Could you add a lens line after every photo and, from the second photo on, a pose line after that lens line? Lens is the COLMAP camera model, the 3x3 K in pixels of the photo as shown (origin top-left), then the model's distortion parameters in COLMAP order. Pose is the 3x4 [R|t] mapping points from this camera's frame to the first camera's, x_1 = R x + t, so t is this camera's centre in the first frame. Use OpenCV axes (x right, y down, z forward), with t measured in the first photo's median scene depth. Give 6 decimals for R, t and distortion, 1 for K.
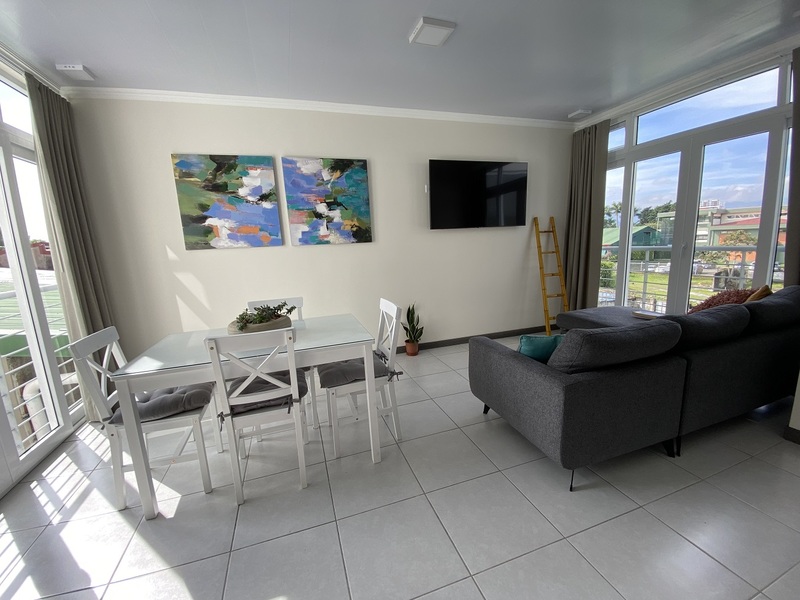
lens RADIAL K [[318.6, 0, 395.4], [0, 318.6, 305.4], [0, 0, 1]] dist [0.007442, -0.013027]
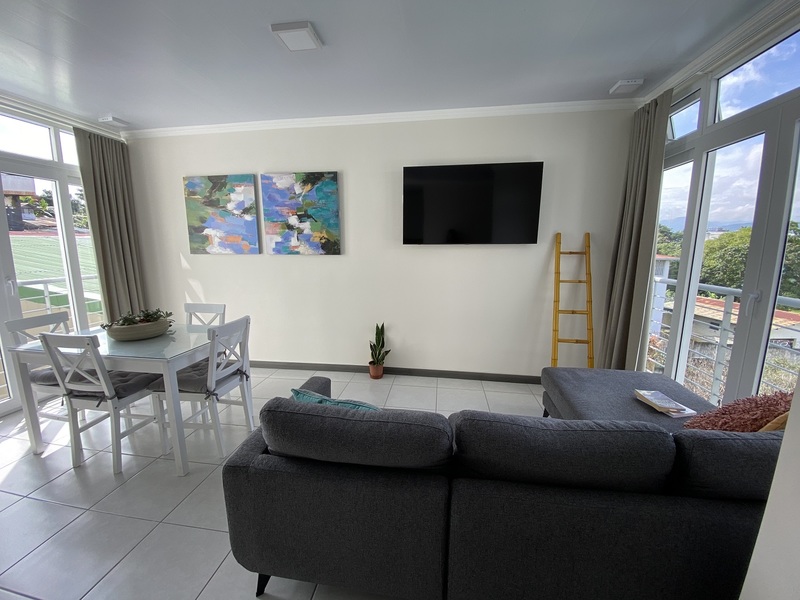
lens RADIAL K [[318.6, 0, 401.4], [0, 318.6, 303.6], [0, 0, 1]] dist [0.007442, -0.013027]
pose [[0.893144, 0.127260, -0.431392, 0.581042], [-0.127836, 0.991406, 0.027795, -0.109940], [0.431222, 0.030322, 0.901736, 0.219947]]
